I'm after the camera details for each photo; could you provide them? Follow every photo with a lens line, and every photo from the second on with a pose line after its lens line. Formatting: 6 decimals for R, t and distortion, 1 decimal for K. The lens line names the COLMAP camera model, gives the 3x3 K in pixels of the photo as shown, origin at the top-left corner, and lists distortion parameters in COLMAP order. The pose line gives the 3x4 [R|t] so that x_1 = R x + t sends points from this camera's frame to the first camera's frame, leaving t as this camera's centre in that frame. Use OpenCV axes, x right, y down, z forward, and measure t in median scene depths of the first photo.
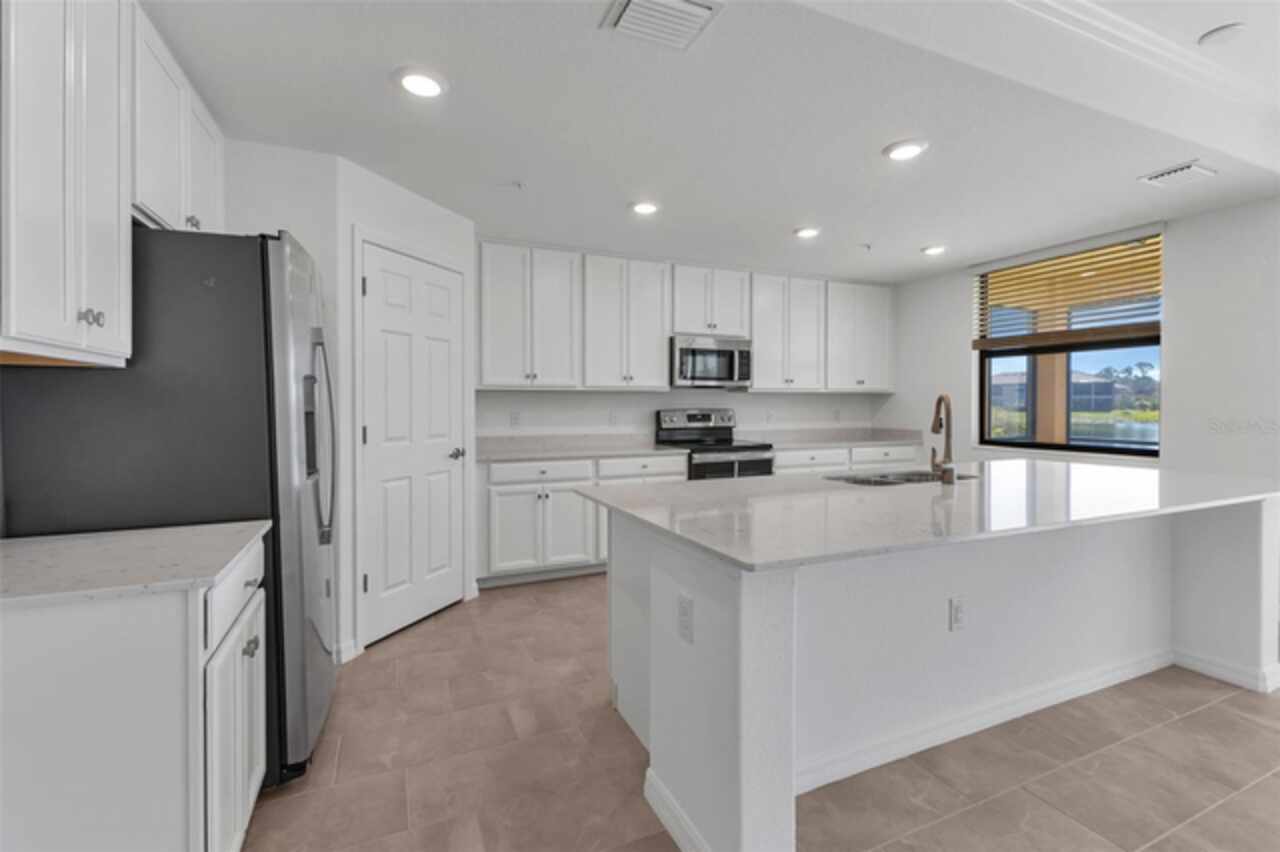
lens RADIAL K [[563.8, 0, 640.1], [0, 563.8, 415.4], [0, 0, 1]] dist [-0.001748, -0.000422]
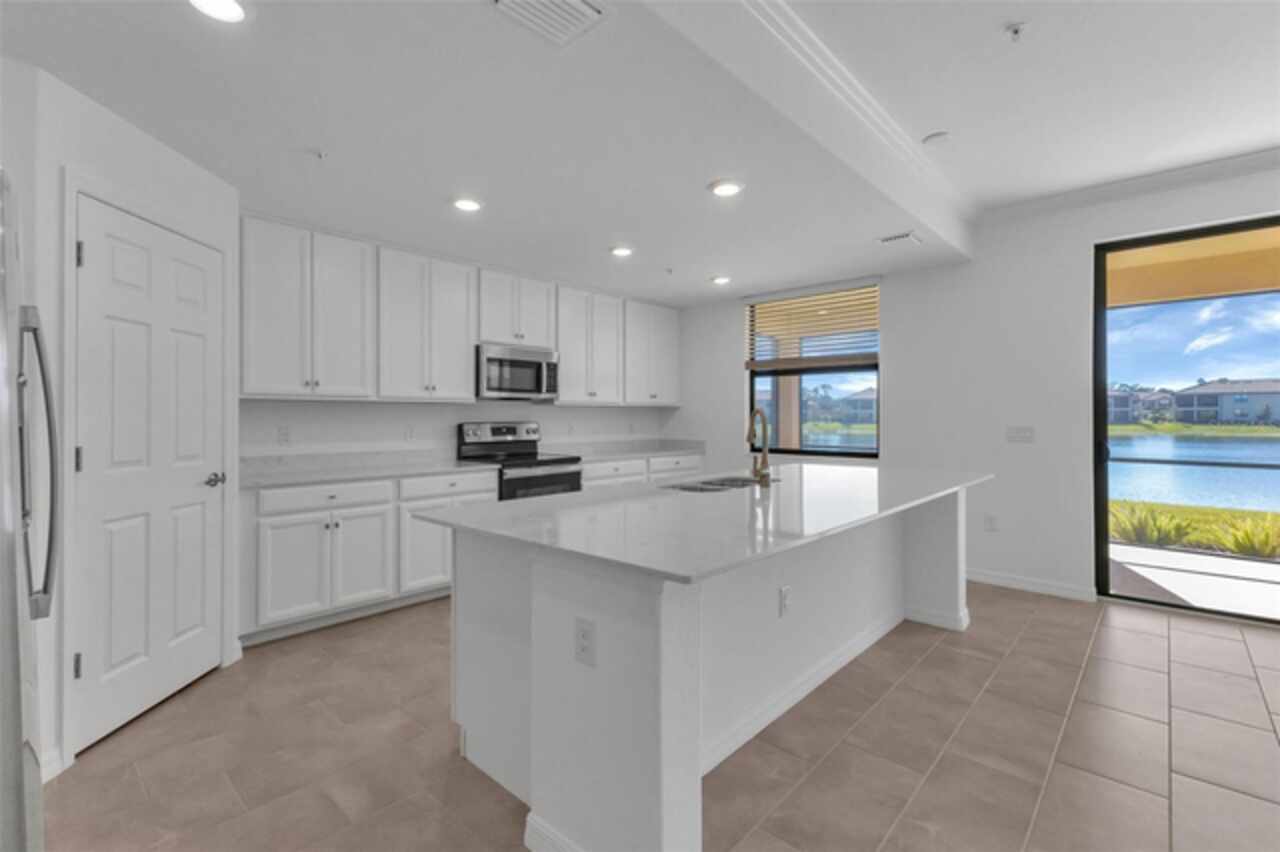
lens RADIAL K [[566.9, 0, 639.3], [0, 566.9, 420.0], [0, 0, 1]] dist [0.002629, 0.000285]
pose [[0.916570, -0.001633, 0.399871, -0.088800], [0.007676, 0.999879, -0.013512, 0.000144], [-0.399801, 0.015454, 0.916472, 0.033547]]
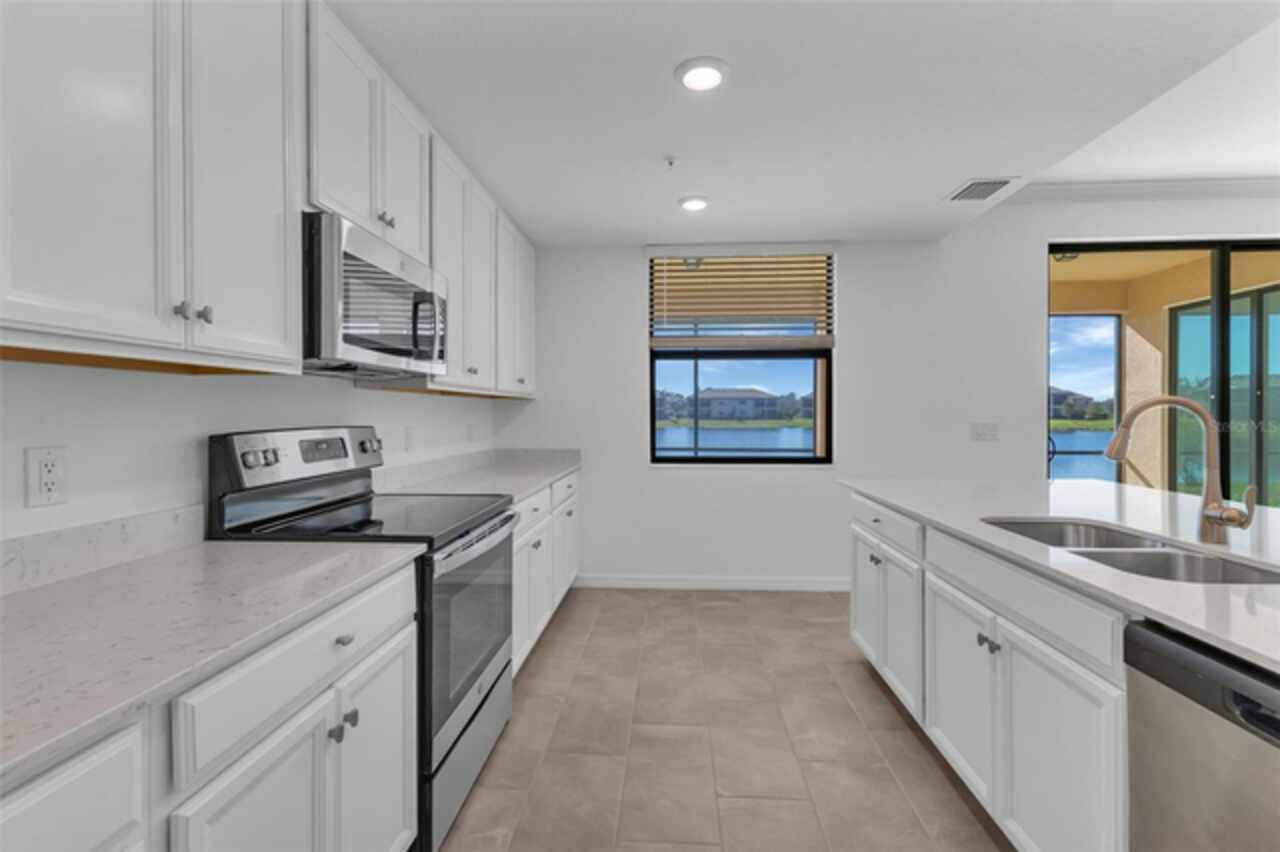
lens RADIAL K [[566.9, 0, 639.3], [0, 566.9, 420.0], [0, 0, 1]] dist [0.002629, 0.000285]
pose [[0.458048, -0.006467, 0.888904, -0.182407], [0.013522, 0.999909, 0.000307, -0.016142], [-0.888825, 0.011879, 0.458093, 0.795914]]
